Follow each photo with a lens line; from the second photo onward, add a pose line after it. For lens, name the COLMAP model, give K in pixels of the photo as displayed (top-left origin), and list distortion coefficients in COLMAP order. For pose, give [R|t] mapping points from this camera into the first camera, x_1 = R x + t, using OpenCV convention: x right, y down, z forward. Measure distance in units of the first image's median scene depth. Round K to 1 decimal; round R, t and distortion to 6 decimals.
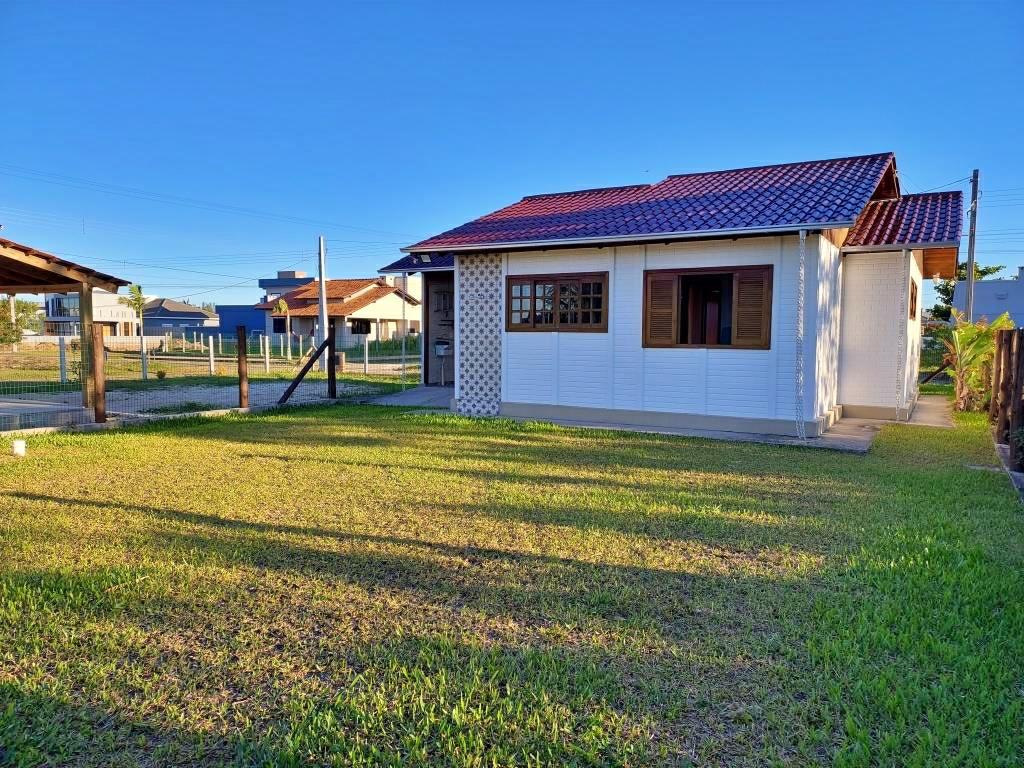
lens RADIAL K [[742.0, 0, 518.2], [0, 742.0, 399.7], [0, 0, 1]] dist [0.077438, -0.053078]
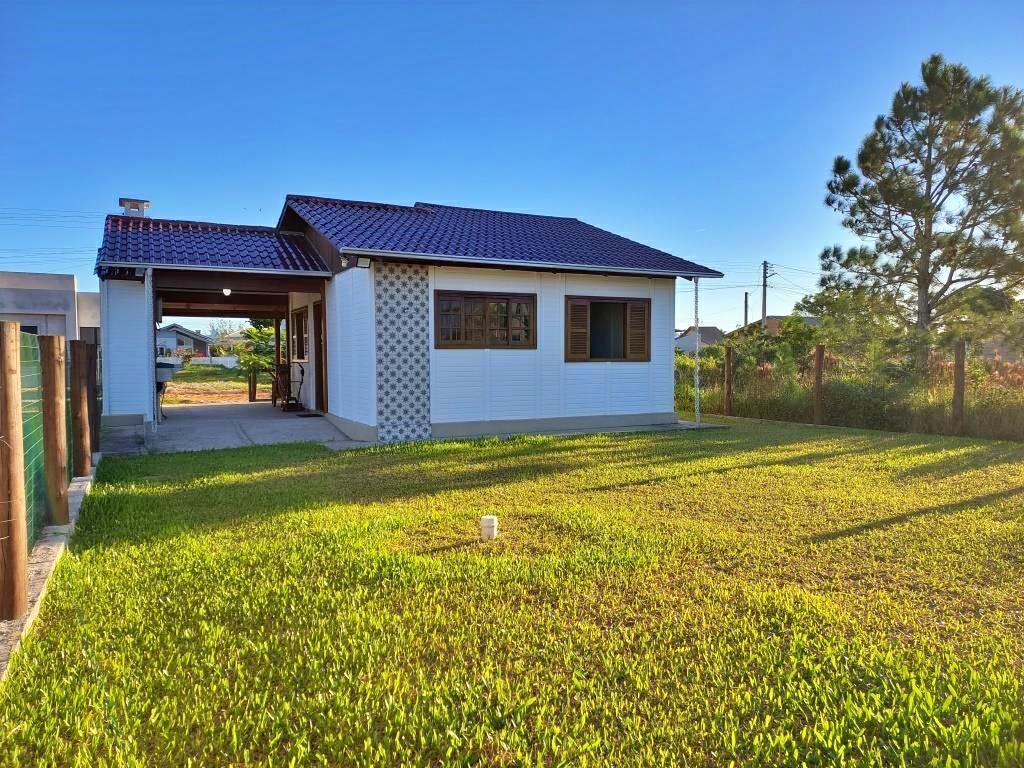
lens RADIAL K [[742.0, 0, 518.2], [0, 742.0, 399.7], [0, 0, 1]] dist [0.077438, -0.053078]
pose [[0.552563, -0.063492, 0.831049, -0.747141], [0.074072, 0.996890, 0.026911, -0.044773], [-0.830173, 0.046687, 0.555547, 0.391654]]
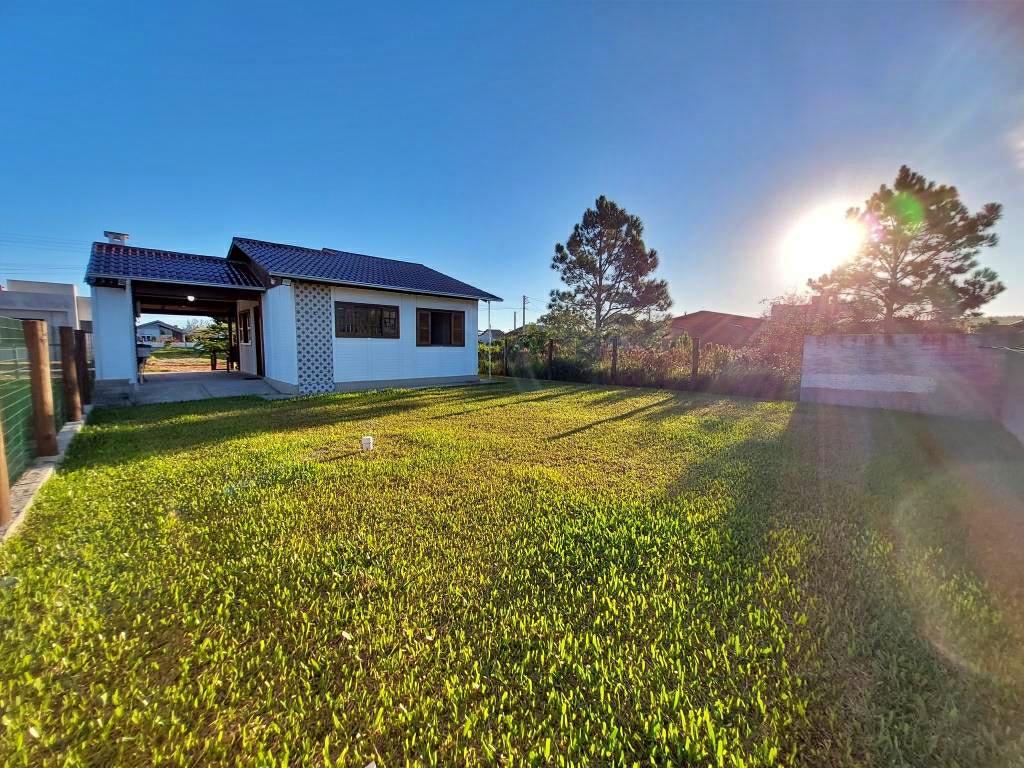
lens RADIAL K [[408.5, 0, 508.7], [0, 408.5, 377.8], [0, 0, 1]] dist [-0.000636, -0.000176]
pose [[0.300949, -0.085712, 0.949781, -0.728764], [0.066956, 0.995394, 0.068612, -0.040904], [-0.951287, 0.042945, 0.305302, 0.396881]]
